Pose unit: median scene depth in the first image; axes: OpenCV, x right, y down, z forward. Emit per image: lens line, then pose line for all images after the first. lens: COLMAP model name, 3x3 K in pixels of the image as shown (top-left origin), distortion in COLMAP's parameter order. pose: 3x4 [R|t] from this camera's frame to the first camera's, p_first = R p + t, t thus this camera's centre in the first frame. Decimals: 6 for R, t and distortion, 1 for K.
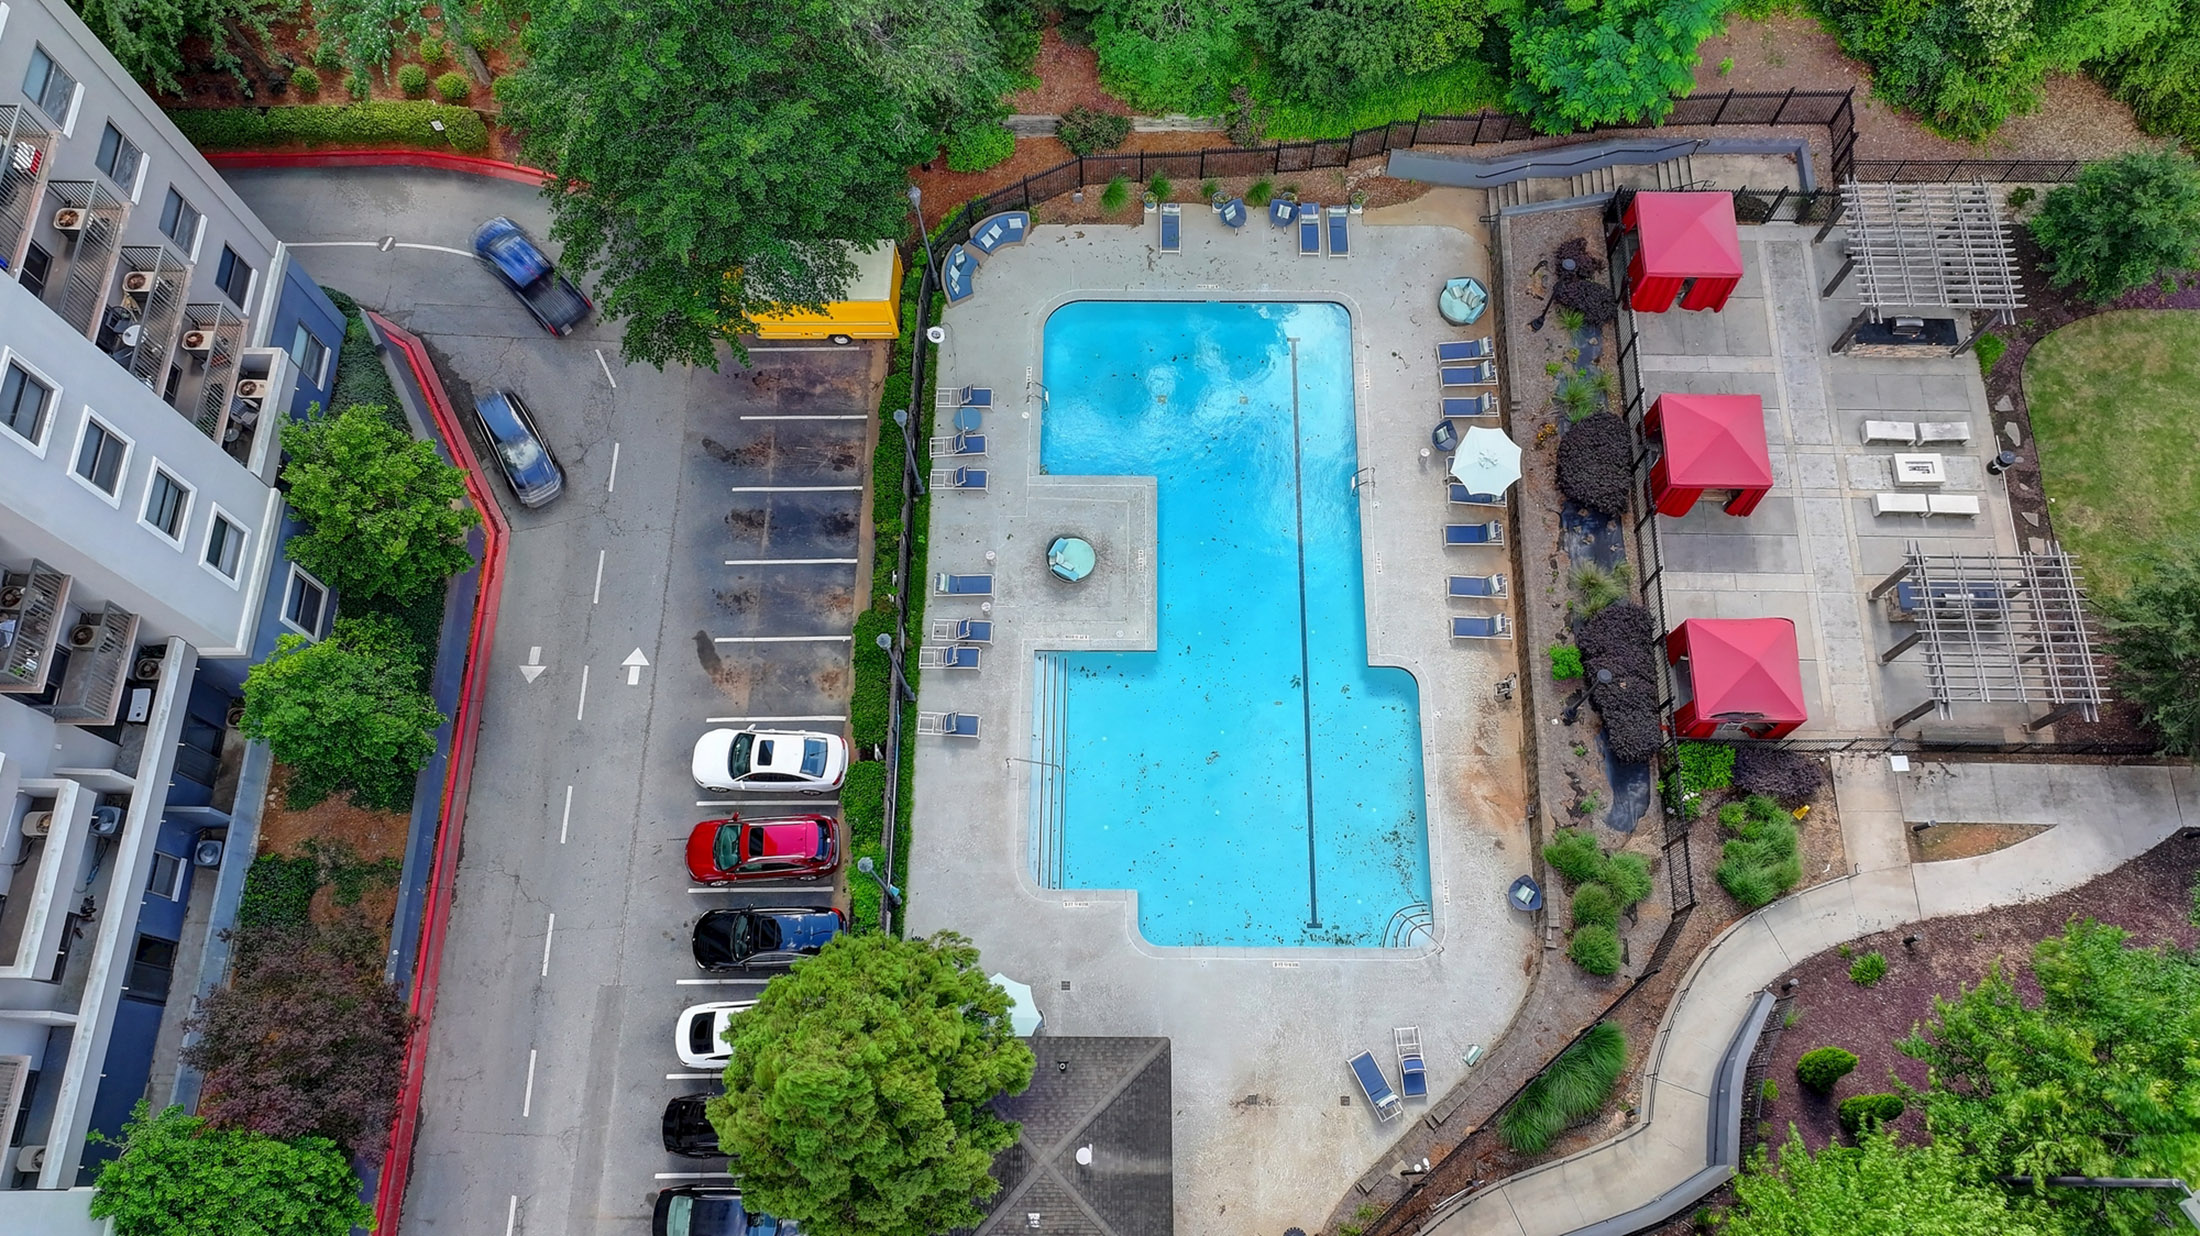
lens RADIAL K [[1541.3, 0, 1112.3], [0, 1541.3, 609.4], [0, 0, 1]] dist [-0.000996, 0.005331]
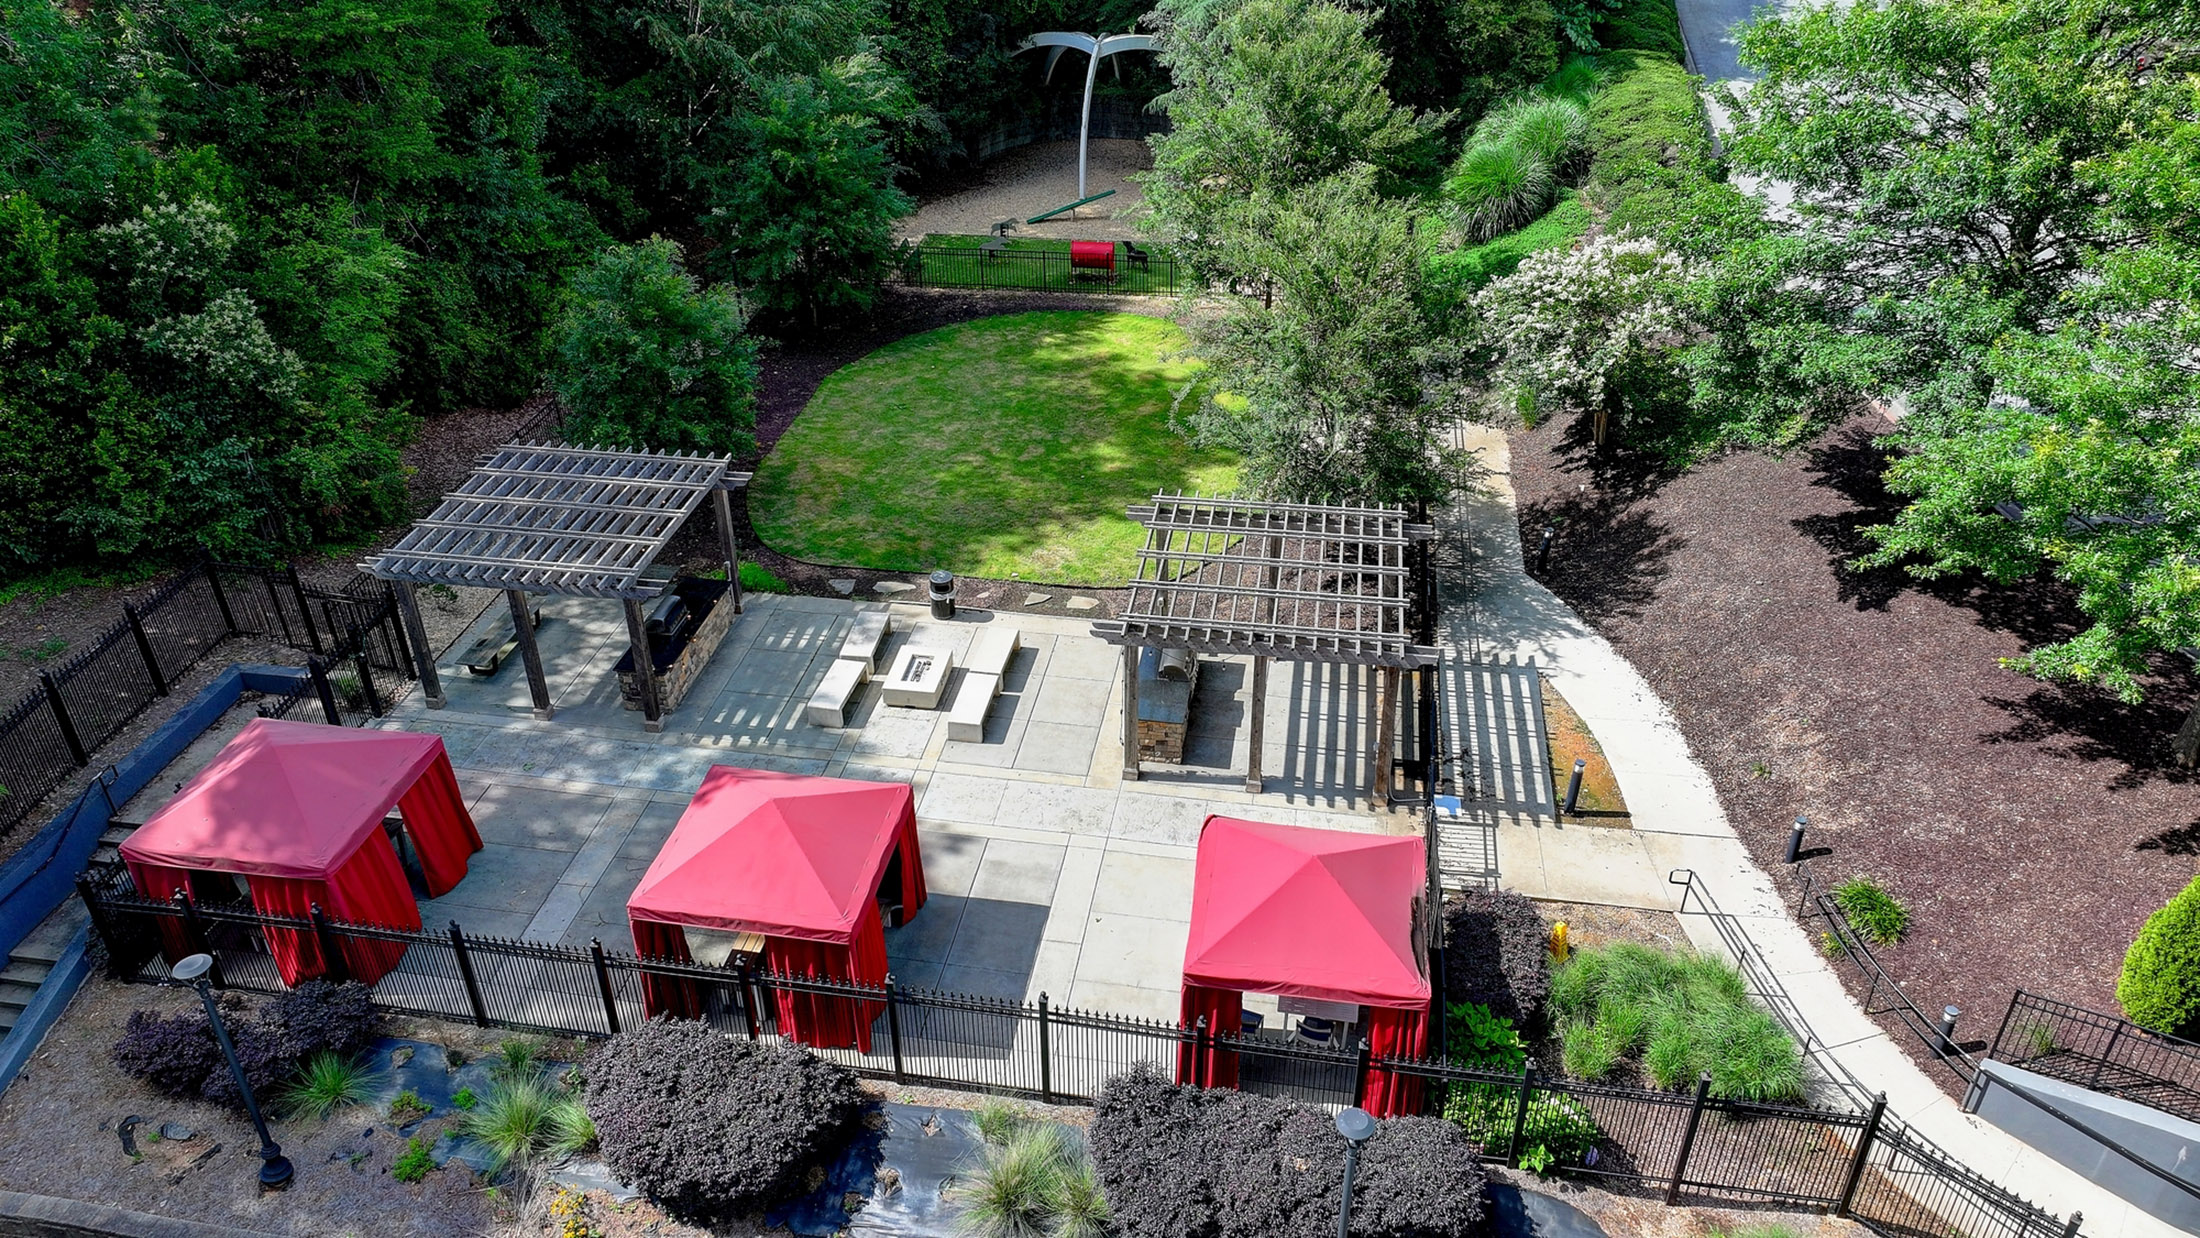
lens RADIAL K [[1541.3, 0, 1112.3], [0, 1541.3, 610.4], [0, 0, 1]] dist [-0.000996, 0.005331]
pose [[0.133454, -0.513933, 0.847386, 0.052747], [0.926123, 0.369071, 0.077985, -0.077396], [-0.352825, 0.774377, 0.525219, 0.649529]]
